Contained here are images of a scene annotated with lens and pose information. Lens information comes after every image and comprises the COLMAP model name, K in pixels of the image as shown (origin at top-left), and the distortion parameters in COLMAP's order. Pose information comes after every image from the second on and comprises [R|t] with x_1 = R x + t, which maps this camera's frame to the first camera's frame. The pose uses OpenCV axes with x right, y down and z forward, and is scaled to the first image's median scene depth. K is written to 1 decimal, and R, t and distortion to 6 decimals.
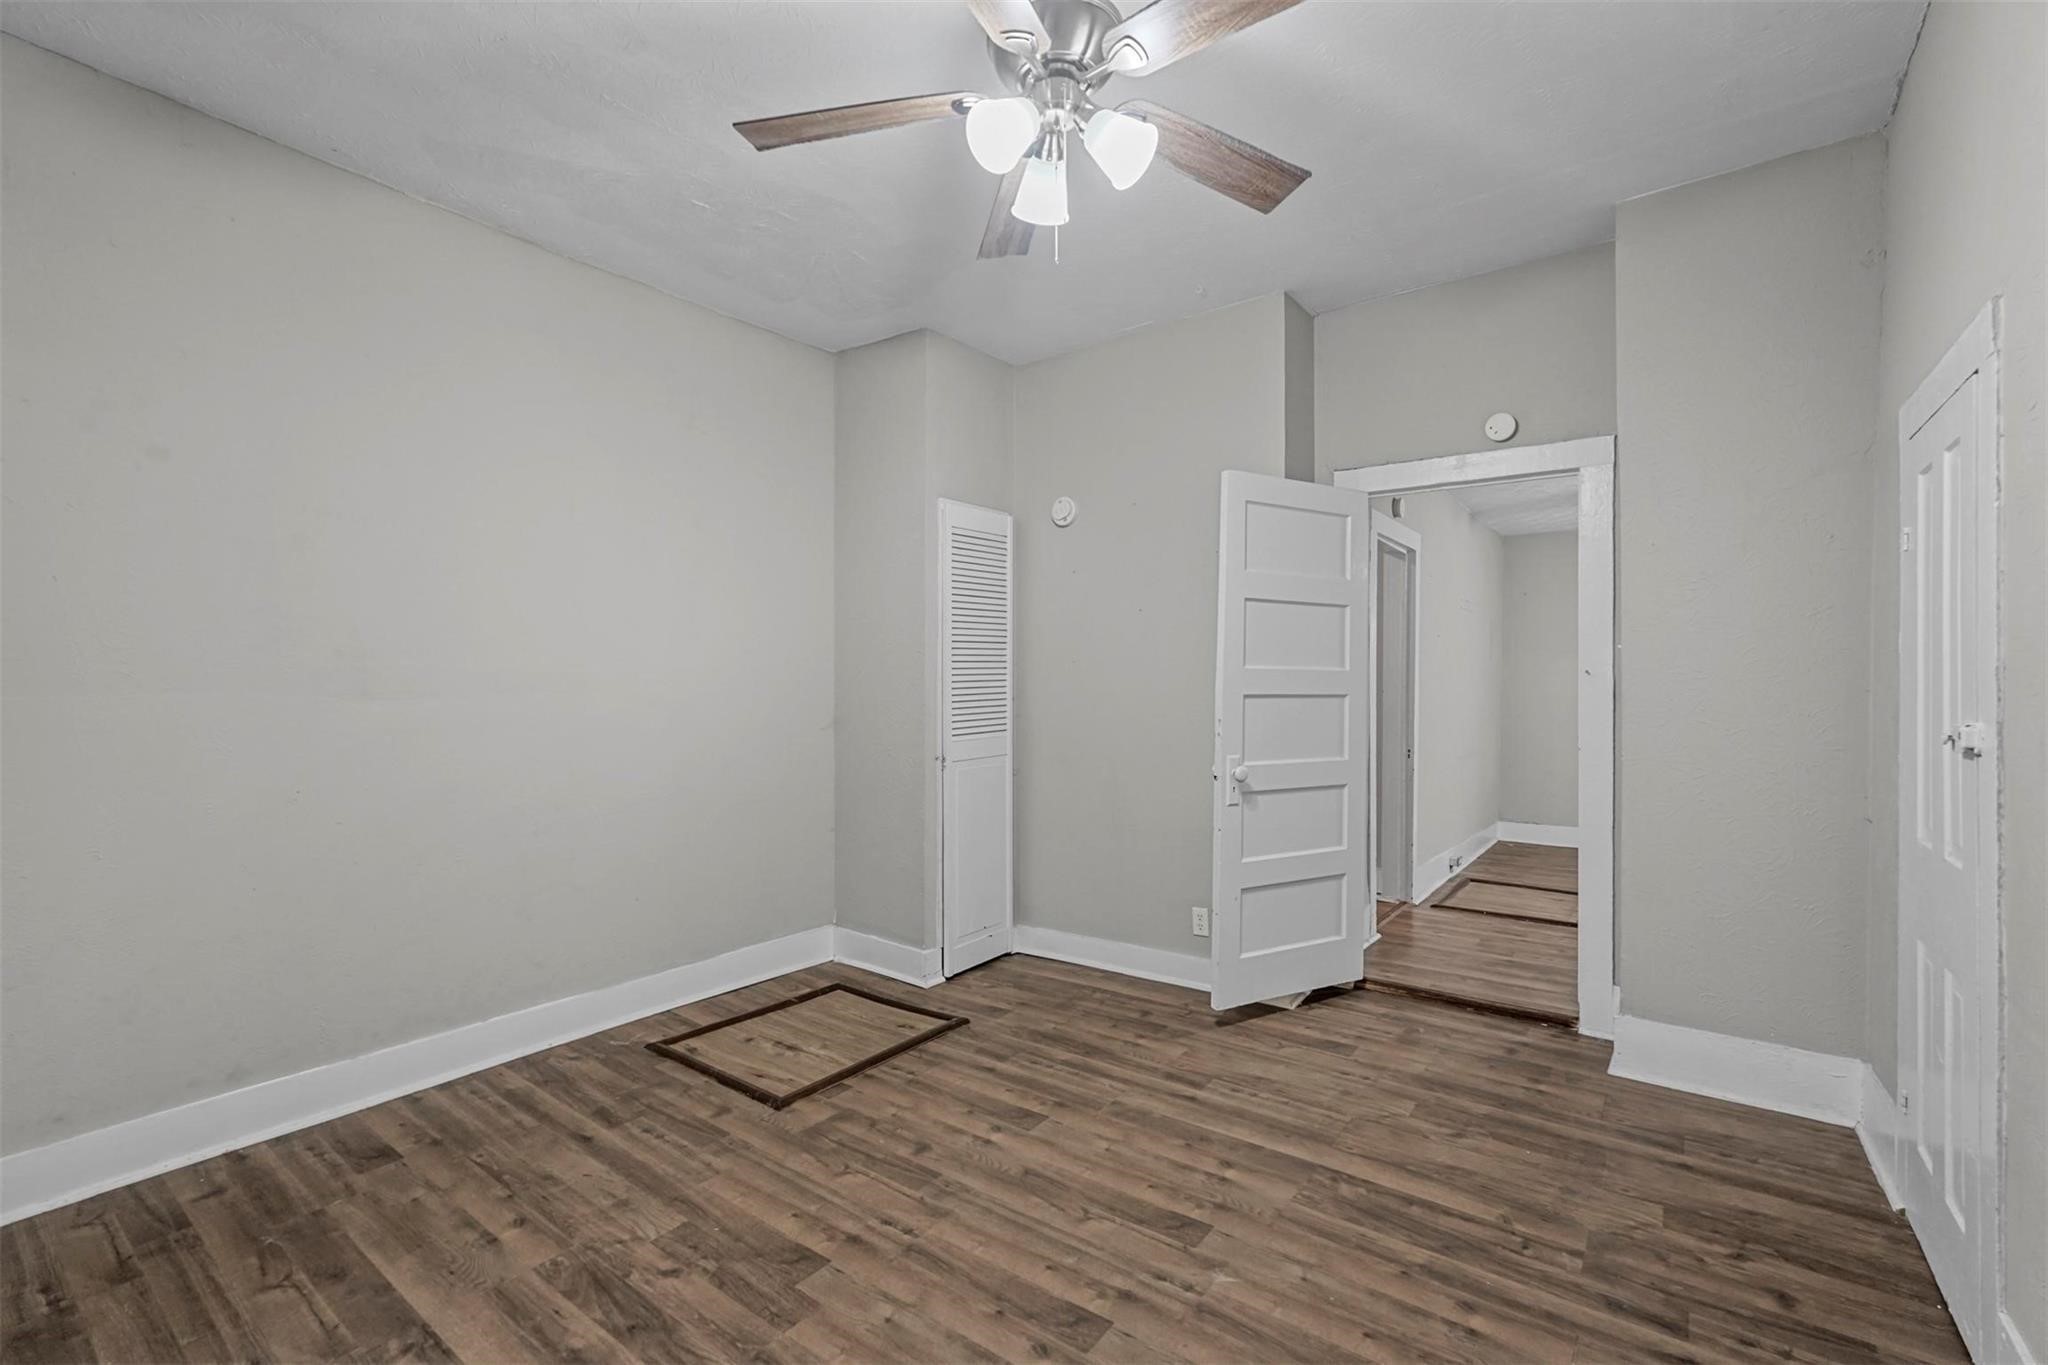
lens RADIAL K [[884.3, 0, 1026.4], [0, 884.3, 674.3], [0, 0, 1]] dist [-0.001491, 0.007709]
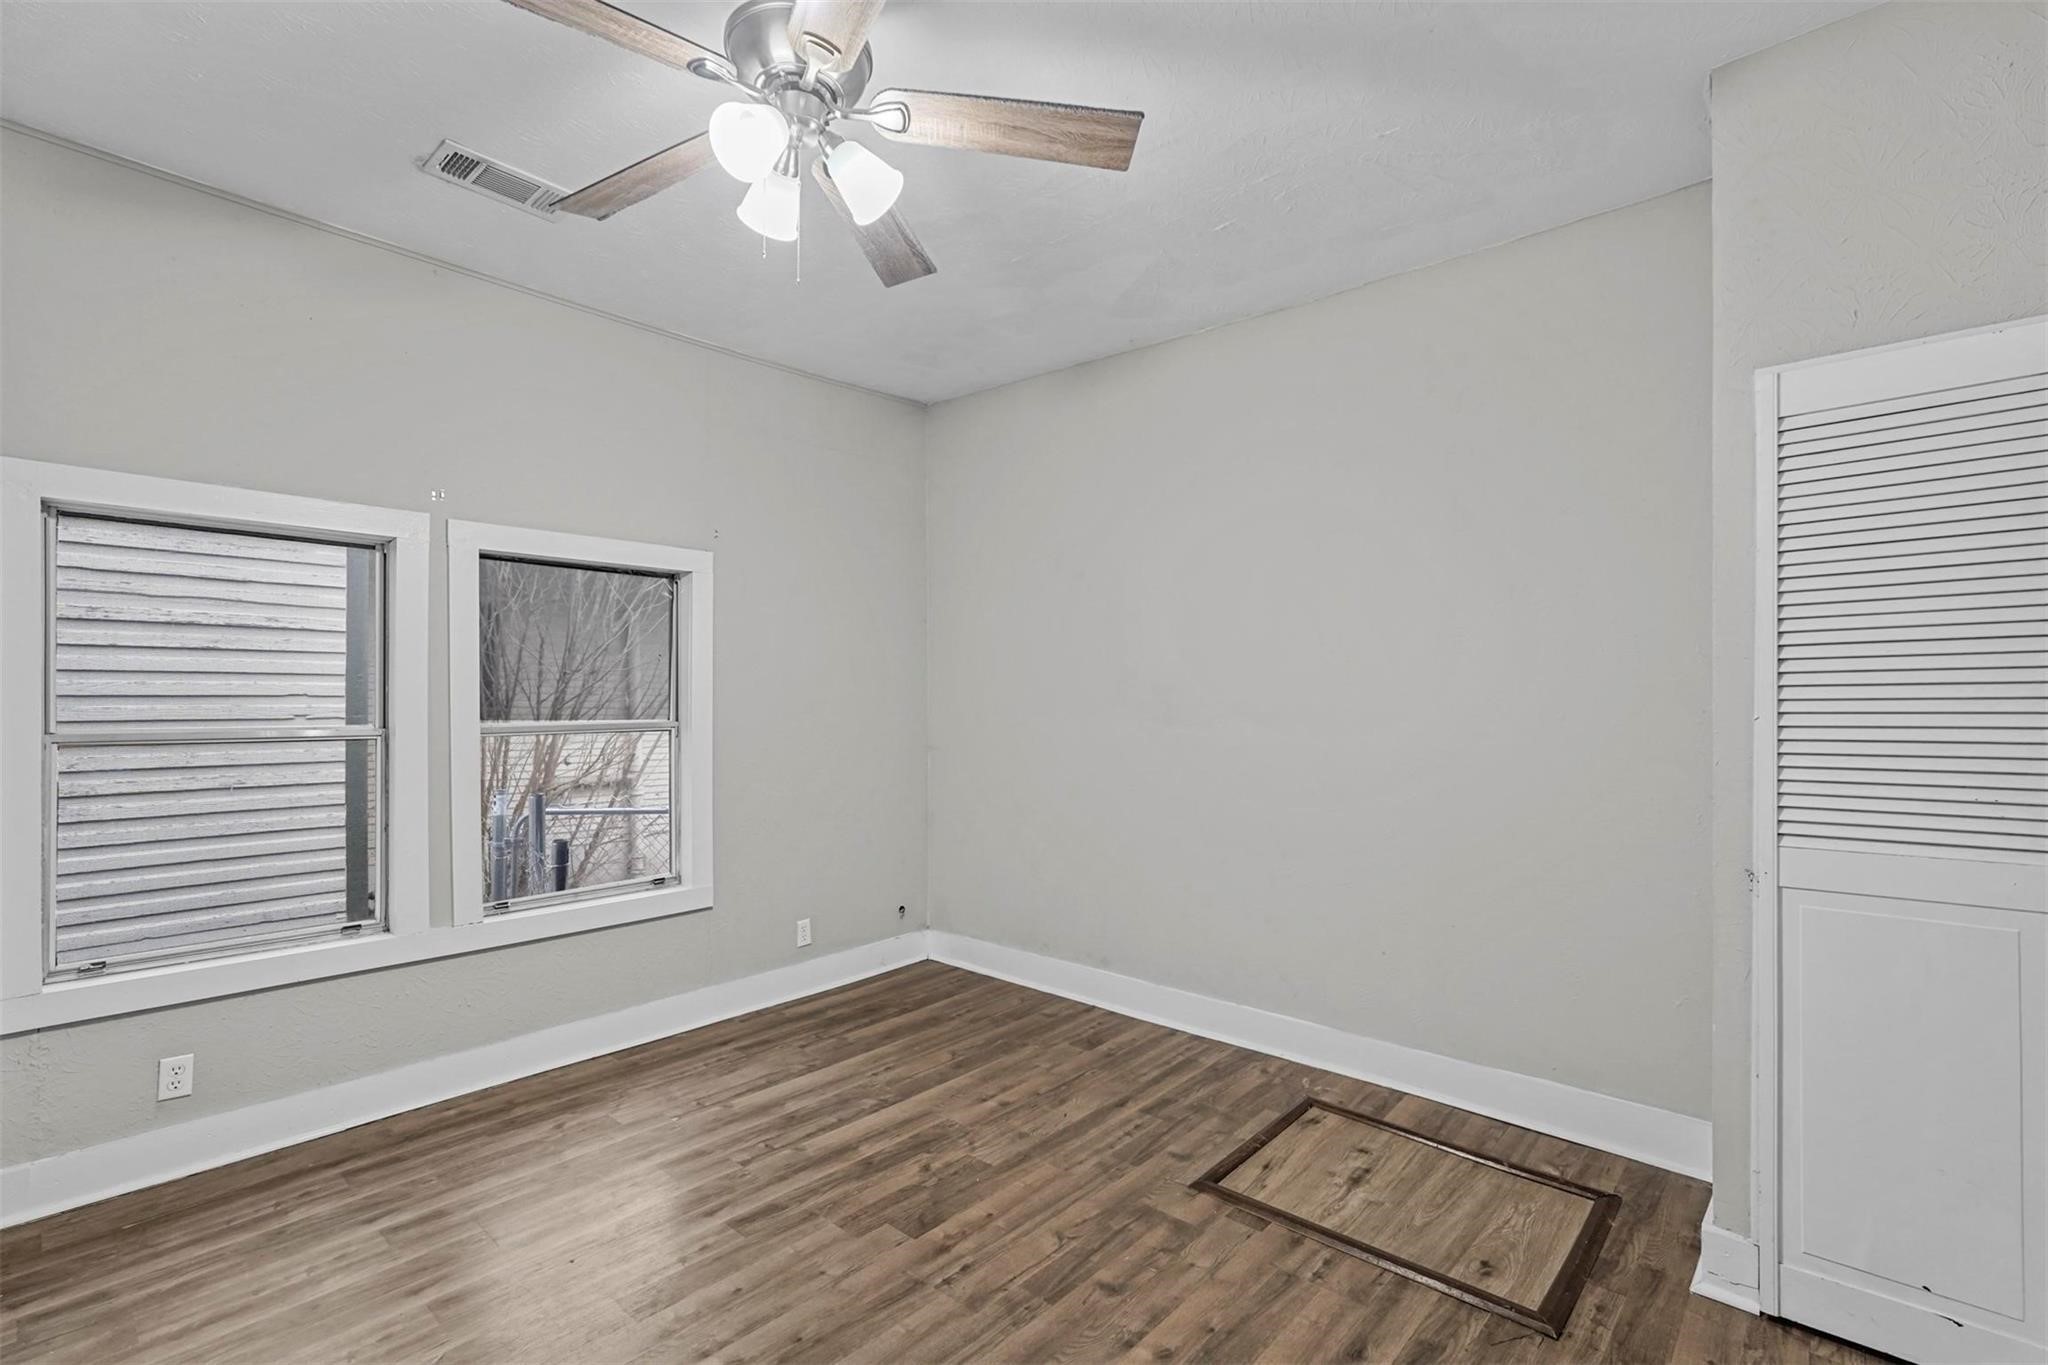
lens RADIAL K [[915.4, 0, 1024.8], [0, 915.4, 689.1], [0, 0, 1]] dist [-0.010671, 0.000618]
pose [[-0.079569, -0.012341, -0.996753, 0.794370], [0.005619, 0.999902, -0.012829, -0.010318], [0.996813, -0.006622, -0.079492, 1.067328]]
